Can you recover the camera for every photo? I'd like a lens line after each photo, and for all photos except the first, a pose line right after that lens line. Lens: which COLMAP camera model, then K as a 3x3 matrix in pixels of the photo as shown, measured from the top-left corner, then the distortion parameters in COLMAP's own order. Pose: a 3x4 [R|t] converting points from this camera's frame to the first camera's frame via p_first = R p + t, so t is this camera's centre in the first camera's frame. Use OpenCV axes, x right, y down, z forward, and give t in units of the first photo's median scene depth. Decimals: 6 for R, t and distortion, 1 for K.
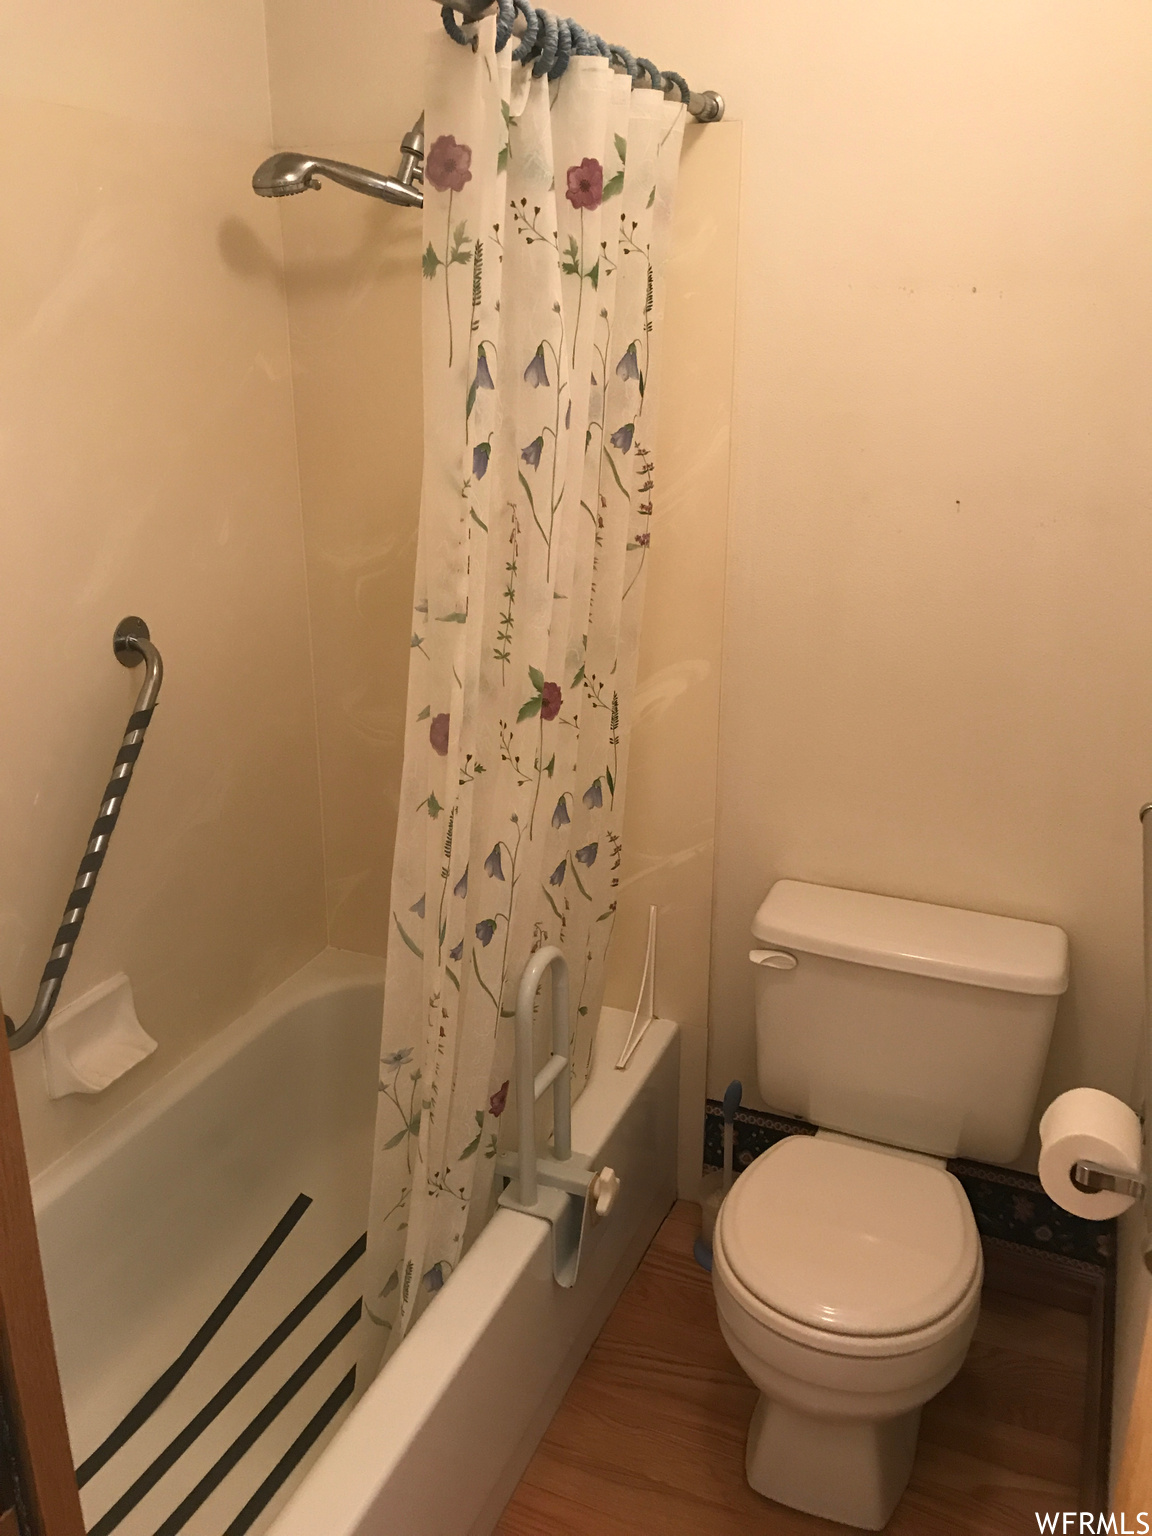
lens RADIAL K [[1284.6, 0, 572.5], [0, 1284.6, 777.7], [0, 0, 1]] dist [0.061320, -0.121489]
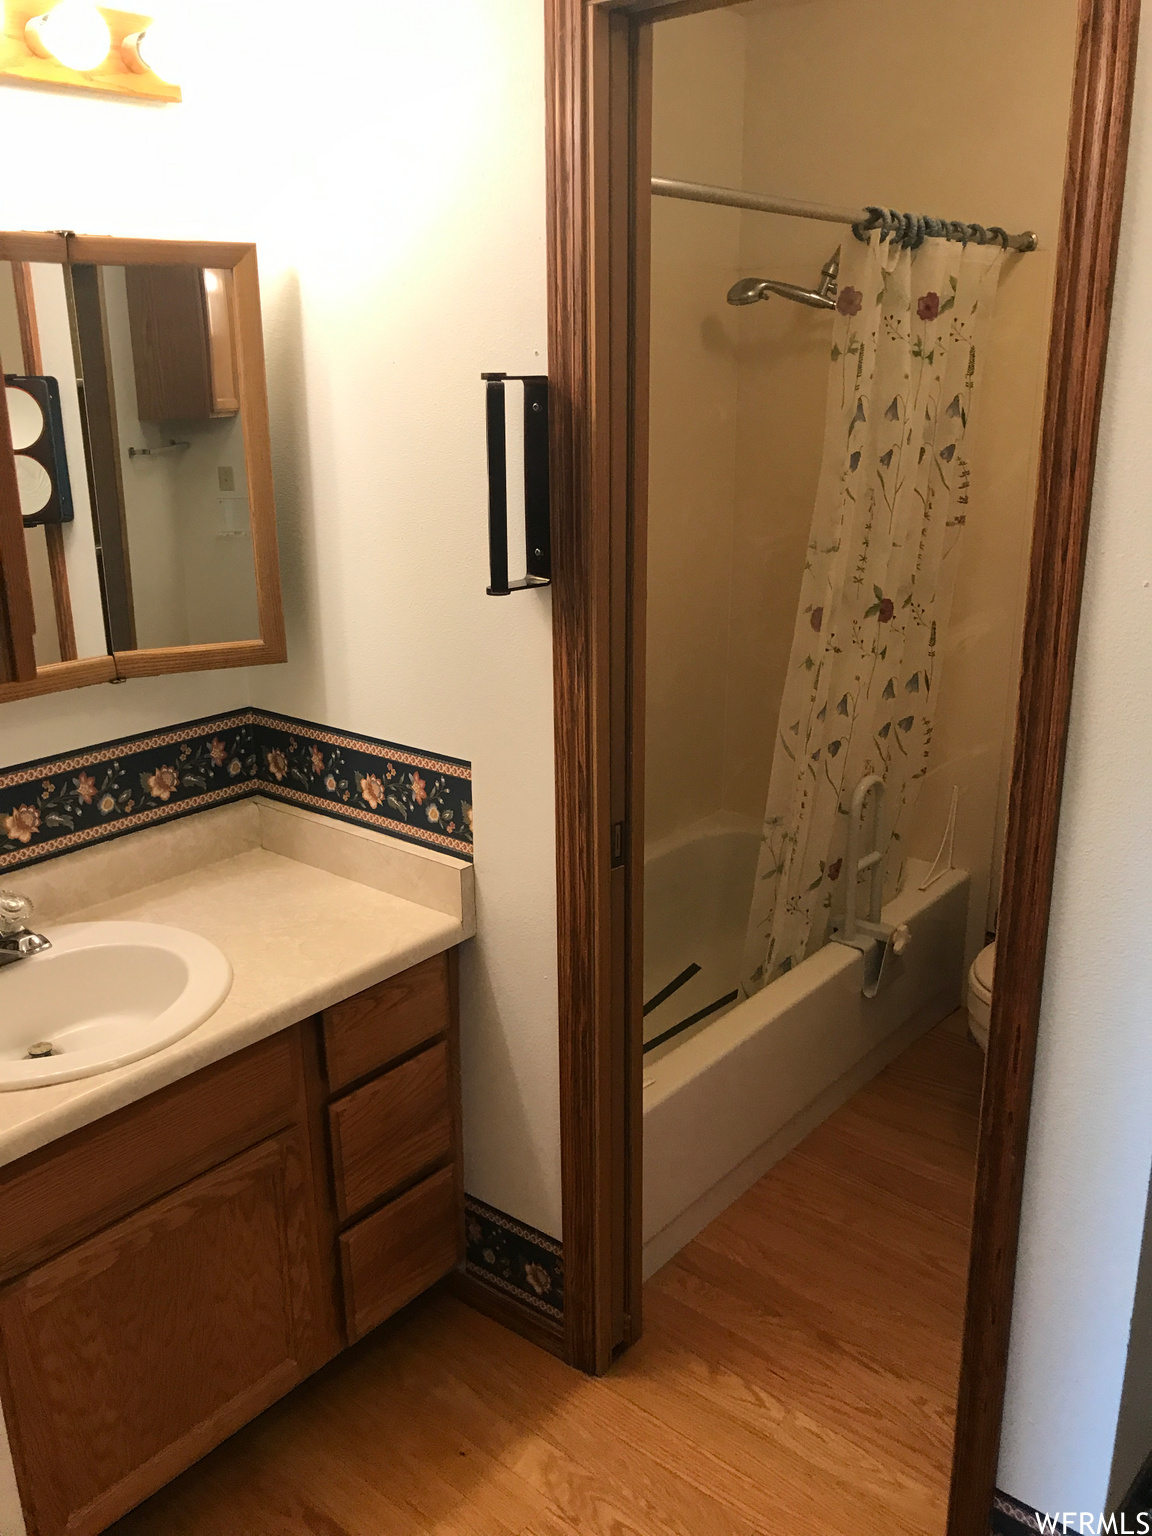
lens RADIAL K [[1284.6, 0, 581.2], [0, 1284.6, 755.5], [0, 0, 1]] dist [0.061320, -0.121489]
pose [[0.960219, 0.074936, -0.269006, 0.064490], [-0.086779, 0.995701, -0.032387, 0.208585], [0.265423, 0.054442, 0.962594, -0.665204]]
